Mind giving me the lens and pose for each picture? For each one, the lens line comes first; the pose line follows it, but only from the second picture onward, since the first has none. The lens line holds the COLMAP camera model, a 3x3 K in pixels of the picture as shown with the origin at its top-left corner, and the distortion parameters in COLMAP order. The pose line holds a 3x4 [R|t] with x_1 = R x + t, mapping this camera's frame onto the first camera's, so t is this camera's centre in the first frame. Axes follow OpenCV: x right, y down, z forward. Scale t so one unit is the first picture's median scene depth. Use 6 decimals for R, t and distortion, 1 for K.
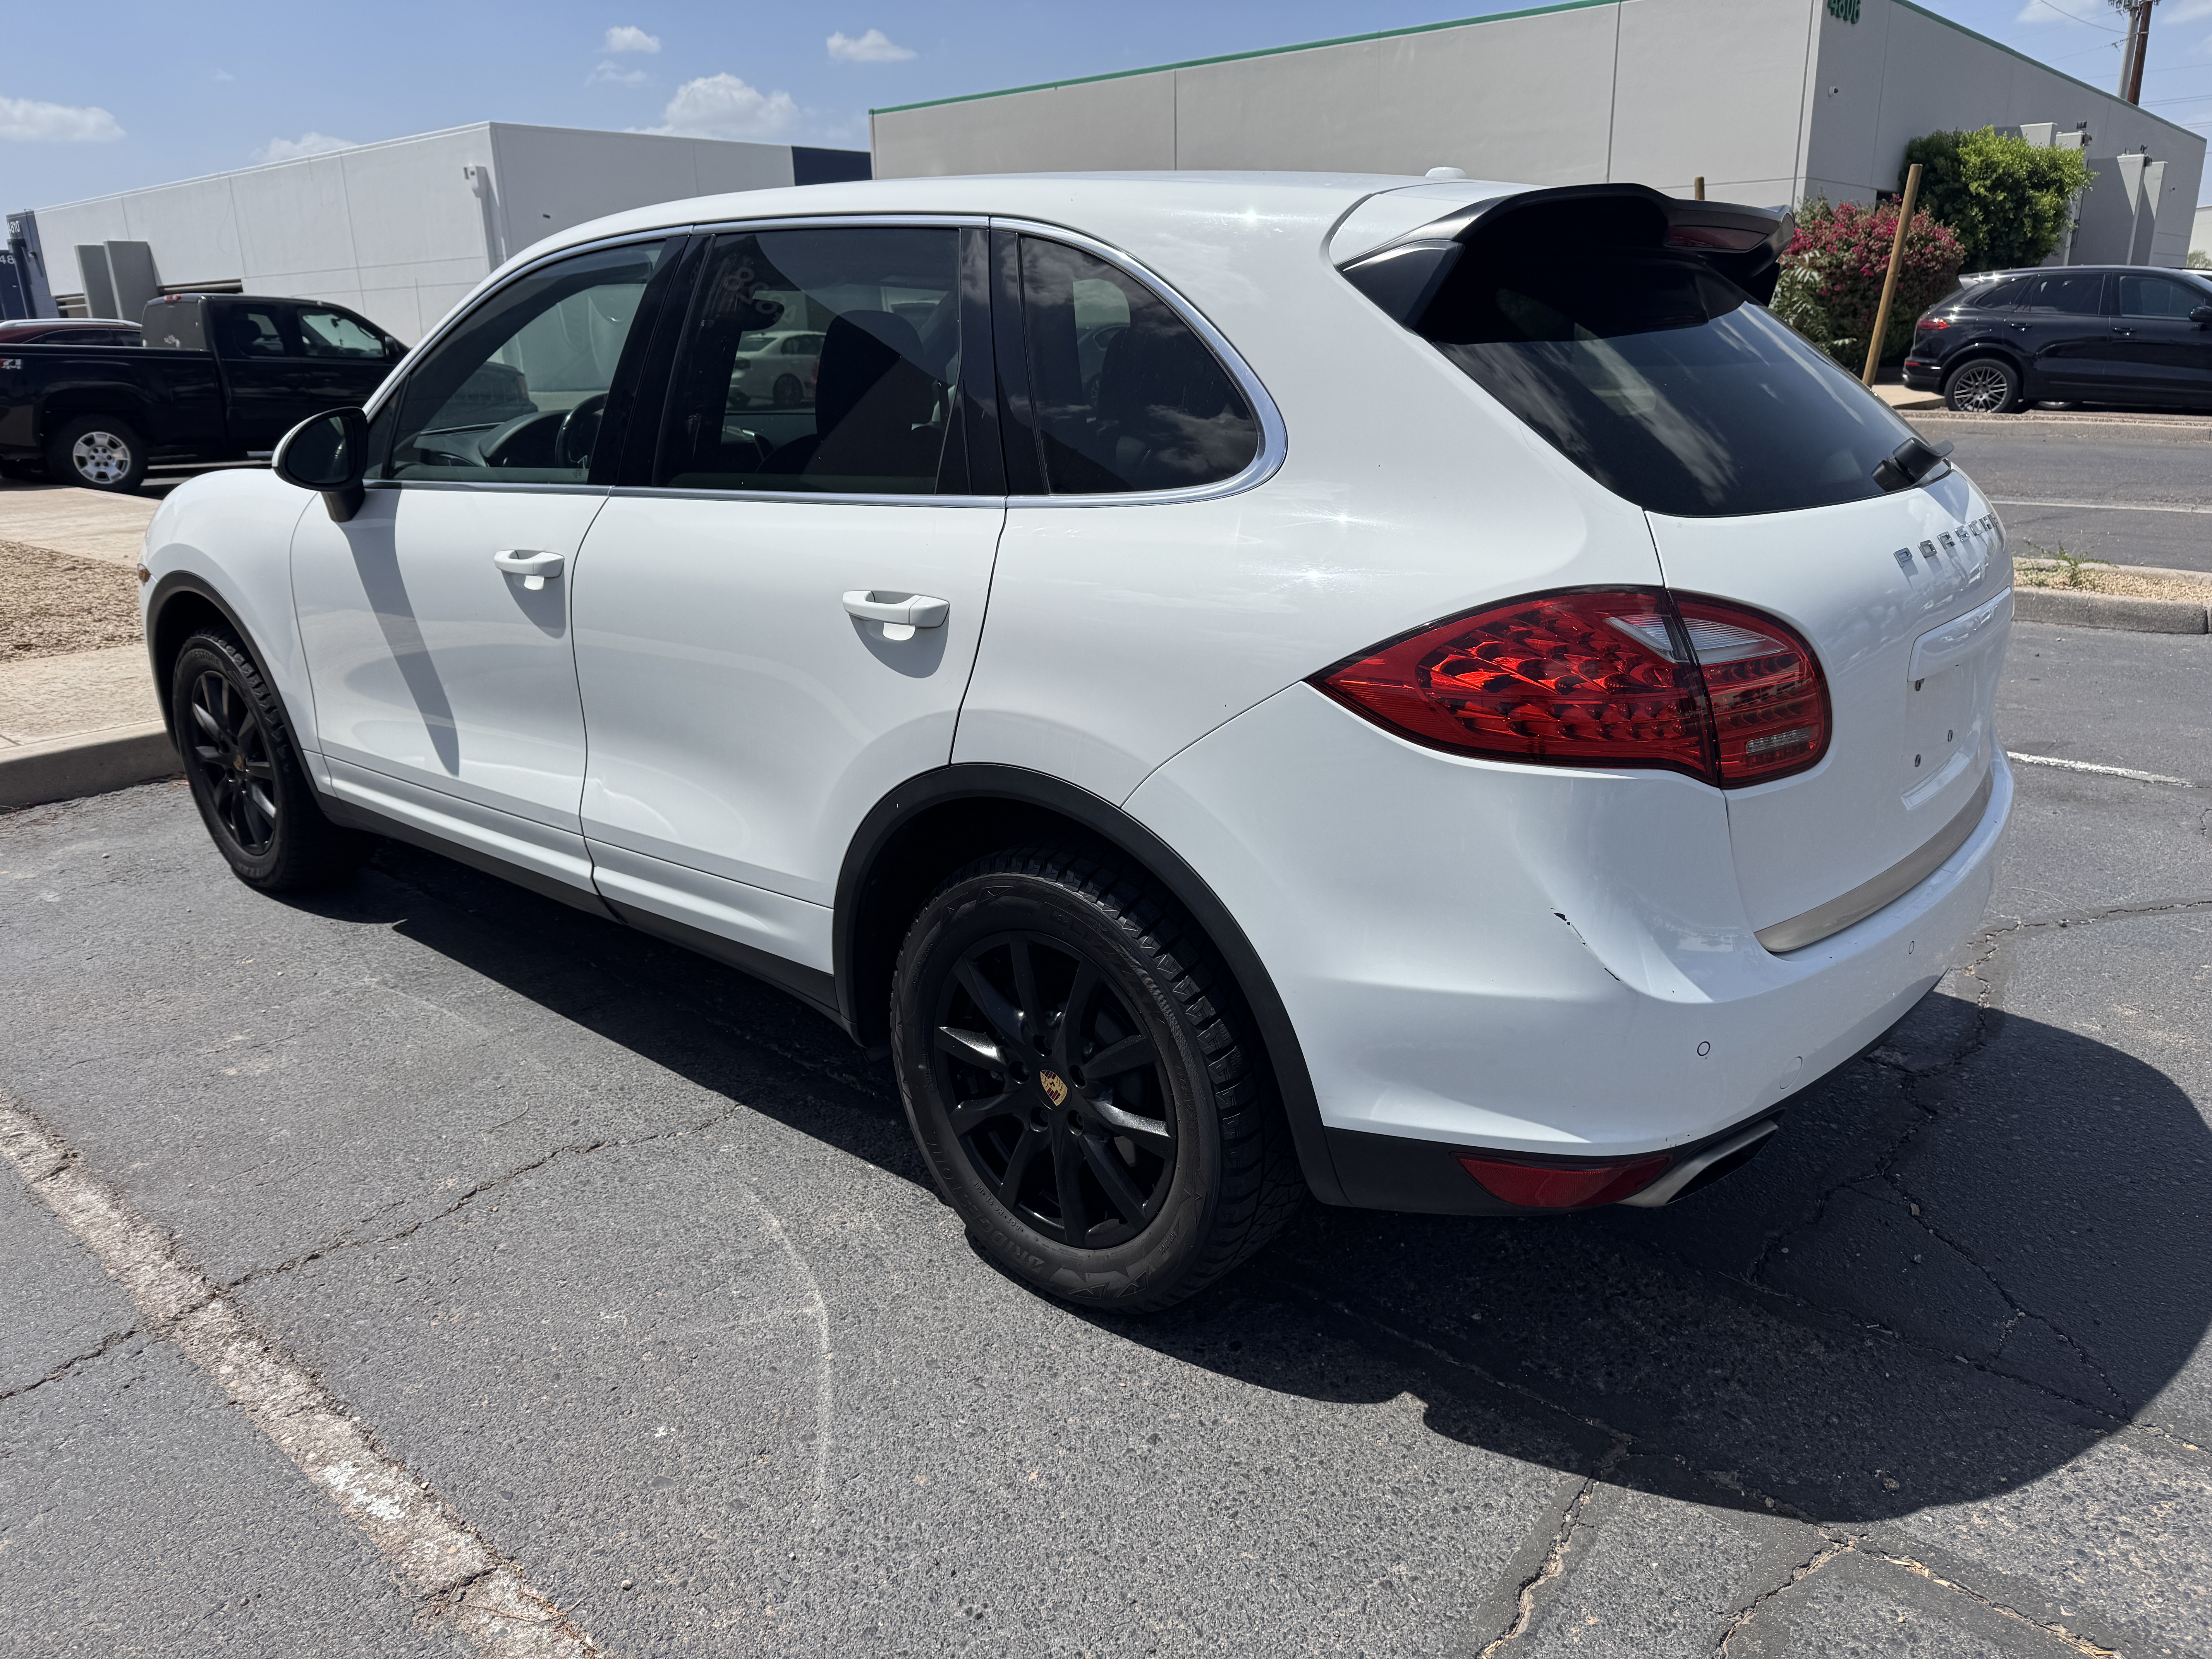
lens RADIAL K [[1584.1, 0, 1115.2], [0, 1584.1, 837.7], [0, 0, 1]] dist [0.000659, -0.004087]
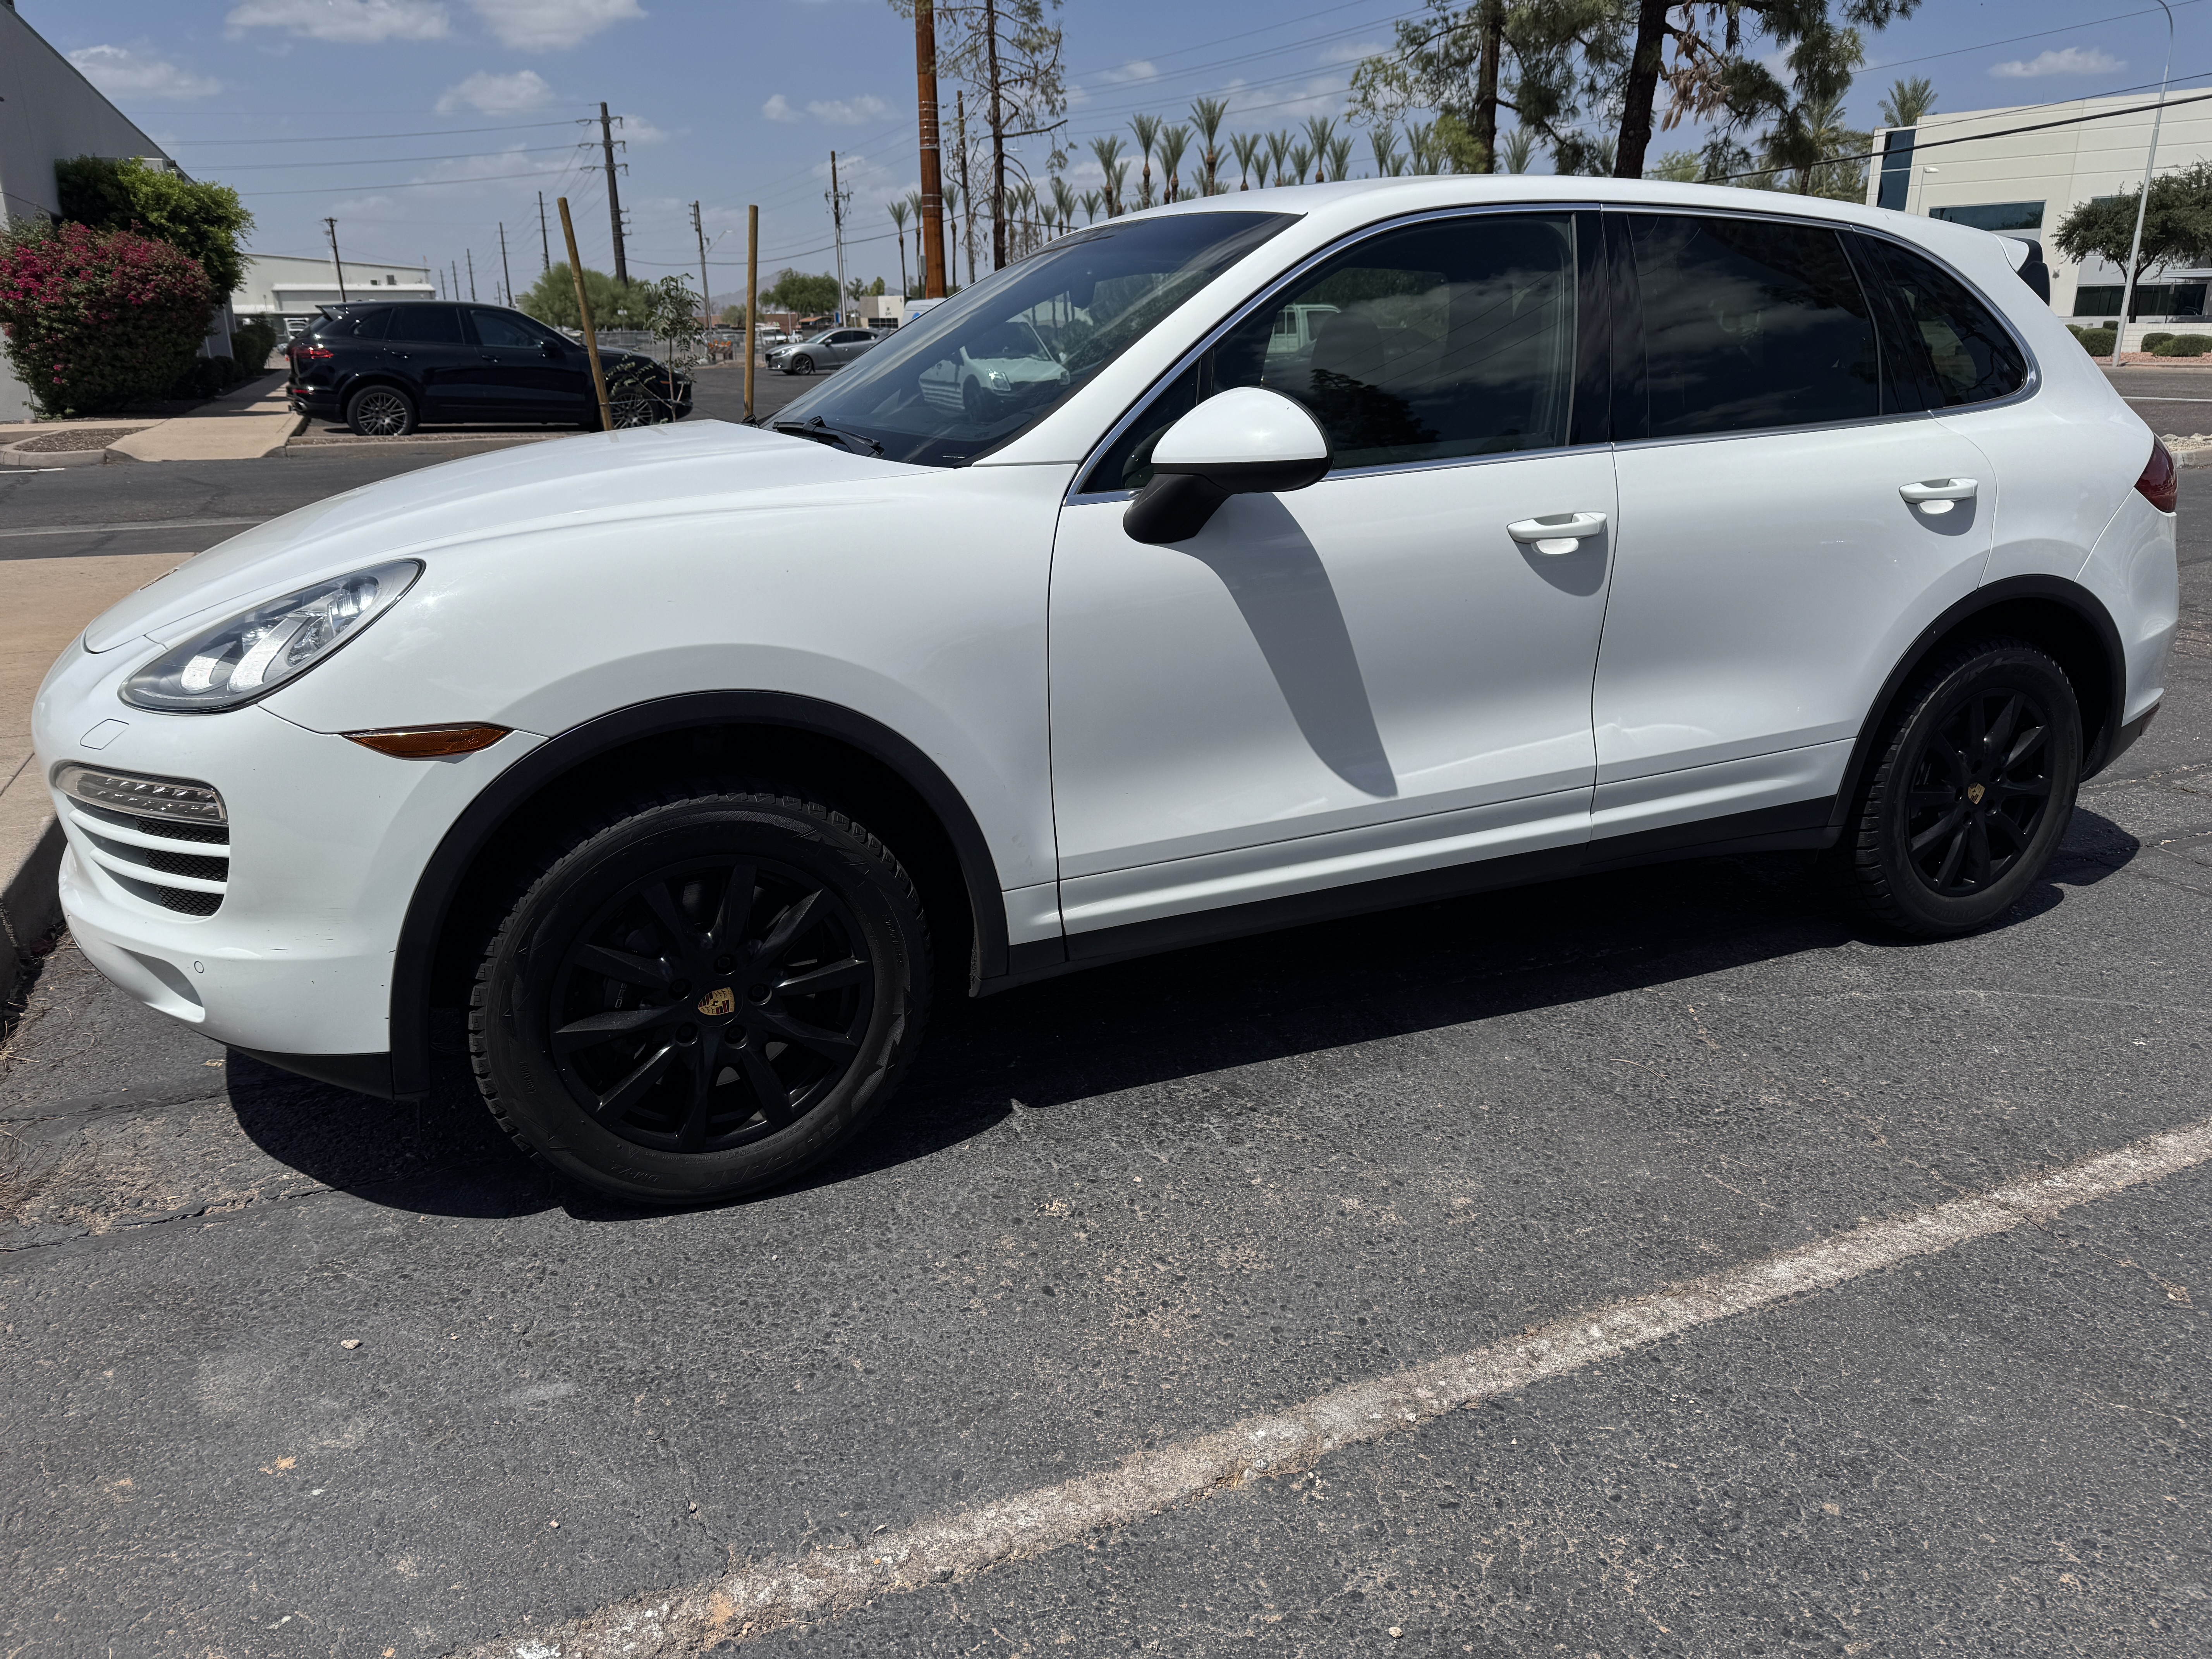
lens RADIAL K [[1584.1, 0, 1115.2], [0, 1584.1, 837.7], [0, 0, 1]] dist [0.000659, -0.004087]
pose [[0.421766, -0.262289, 0.867939, -1.267075], [0.281516, 0.947819, 0.149629, -0.195634], [-0.861894, 0.181230, 0.473597, 0.706756]]
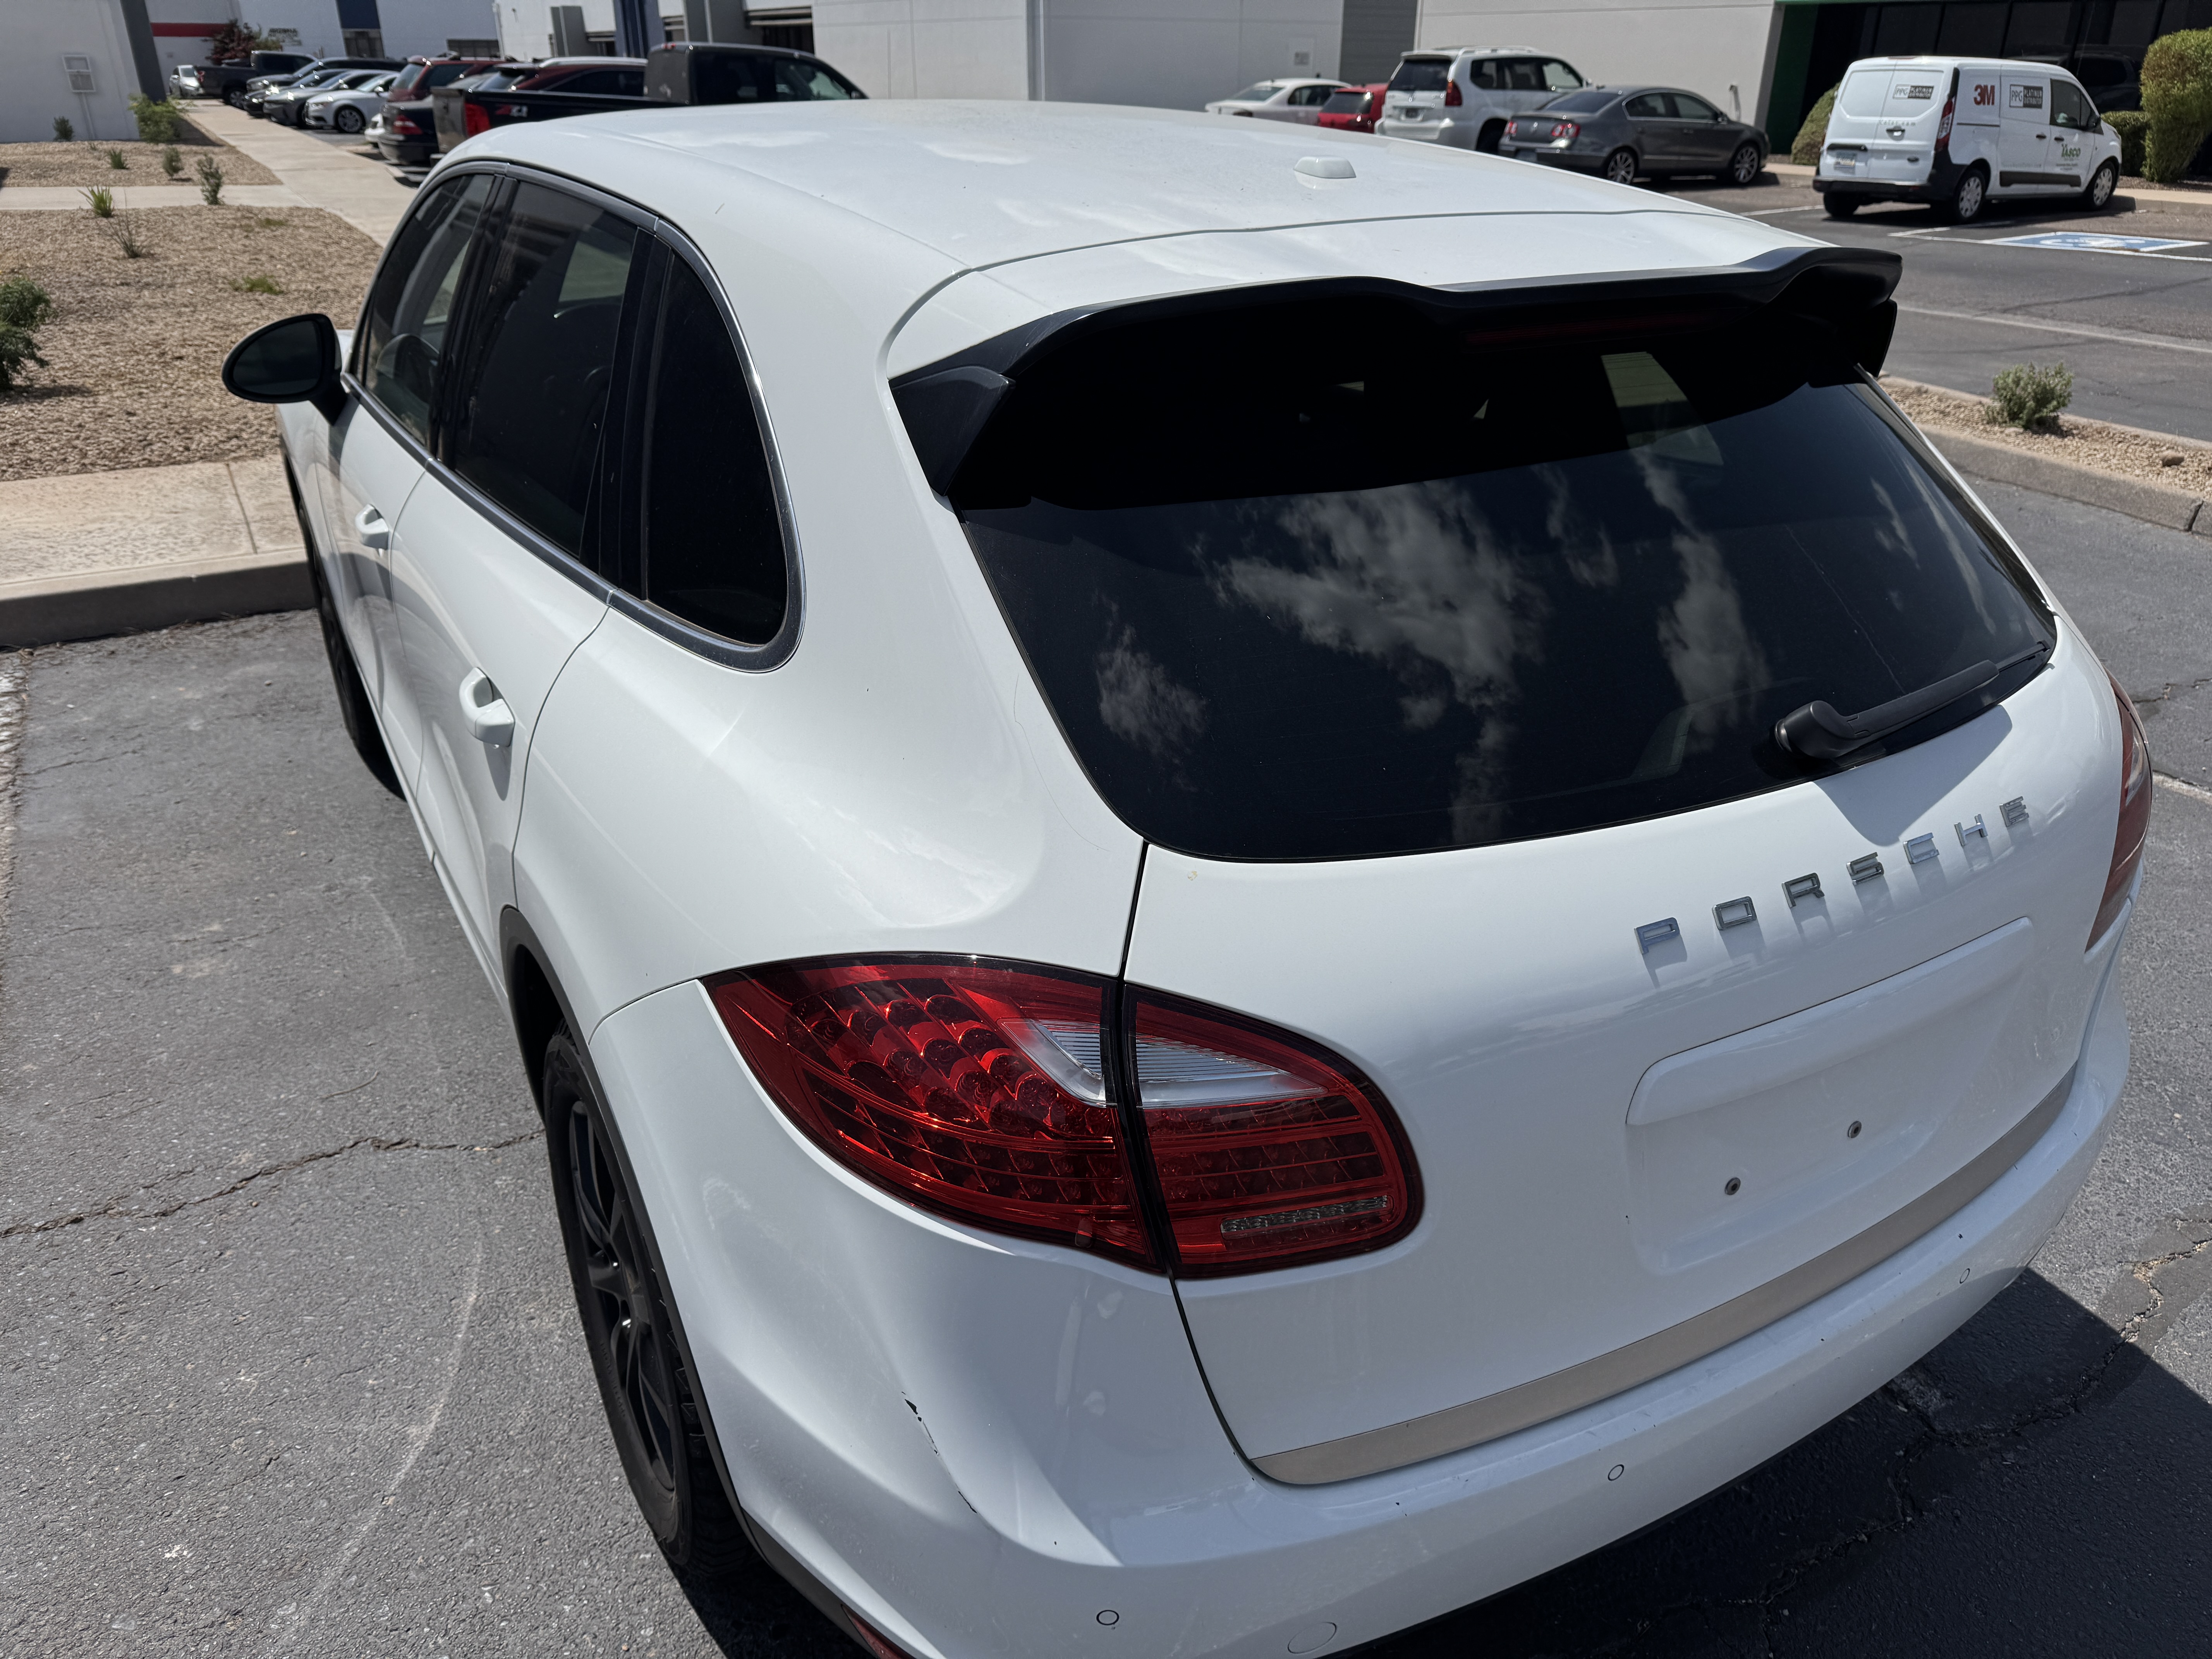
lens RADIAL K [[1571.2, 0, 1106.0], [0, 1571.2, 829.5], [0, 0, 1]] dist [0.001033, 0.000717]
pose [[0.941724, 0.169884, -0.290336, 0.301880], [-0.125989, 0.978408, 0.163841, -0.189232], [0.311901, -0.117714, 0.942794, 0.230145]]
